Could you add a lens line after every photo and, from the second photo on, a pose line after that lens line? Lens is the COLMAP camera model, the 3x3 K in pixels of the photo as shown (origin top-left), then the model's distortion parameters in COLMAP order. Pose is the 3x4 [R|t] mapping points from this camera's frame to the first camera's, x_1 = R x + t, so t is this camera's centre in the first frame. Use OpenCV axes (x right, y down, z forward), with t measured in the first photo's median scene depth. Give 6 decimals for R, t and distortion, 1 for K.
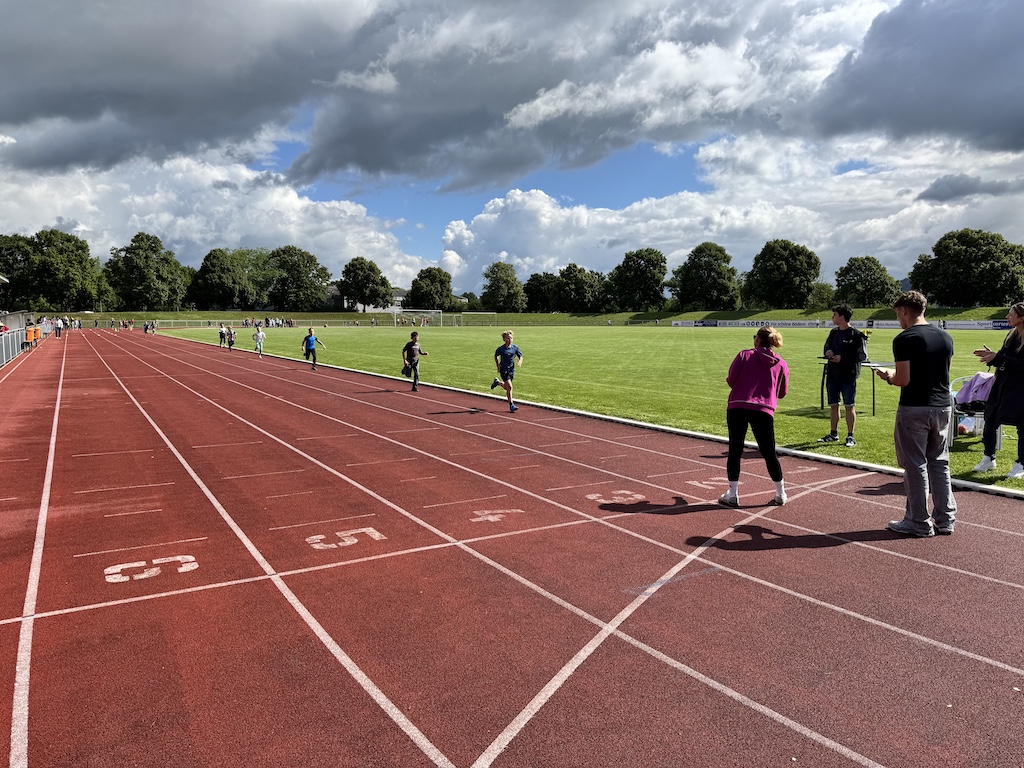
lens RADIAL K [[699.3, 0, 510.8], [0, 699.3, 409.7], [0, 0, 1]] dist [0.050118, -0.079547]
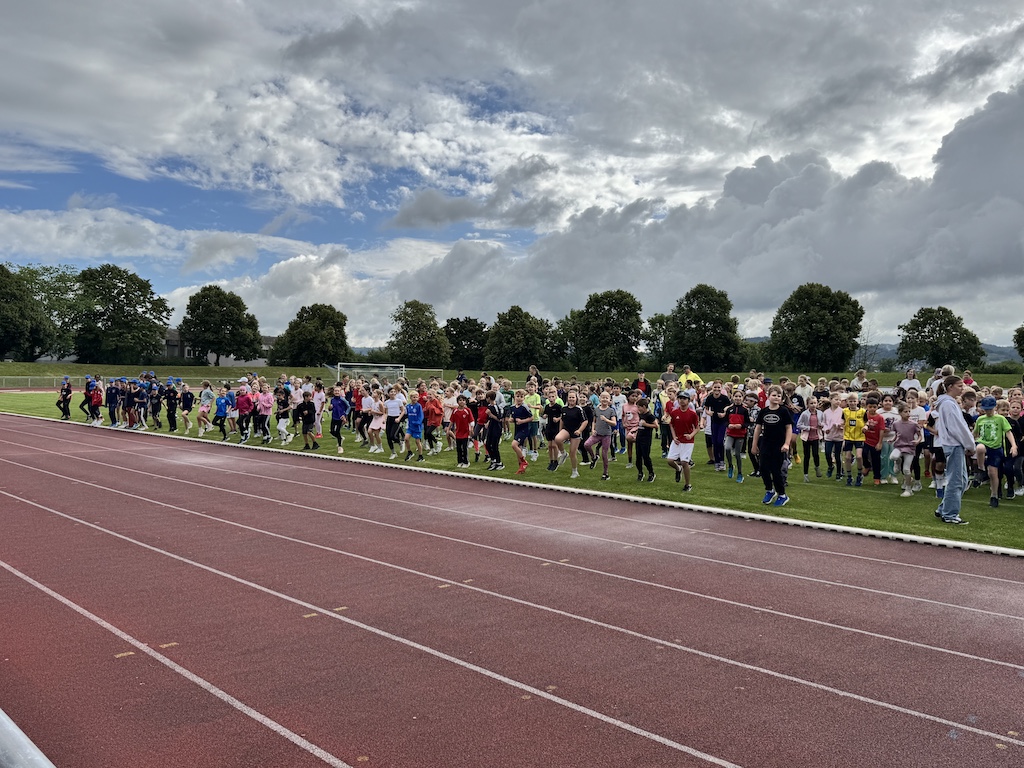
lens RADIAL K [[840.7, 0, 520.7], [0, 840.7, 410.7], [0, 0, 1]] dist [0.077047, -0.043211]
pose [[0.969537, 0.002146, 0.244936, -0.150536], [0.019099, 0.996255, -0.084328, -0.023673], [-0.244199, 0.086437, 0.965865, 0.158700]]
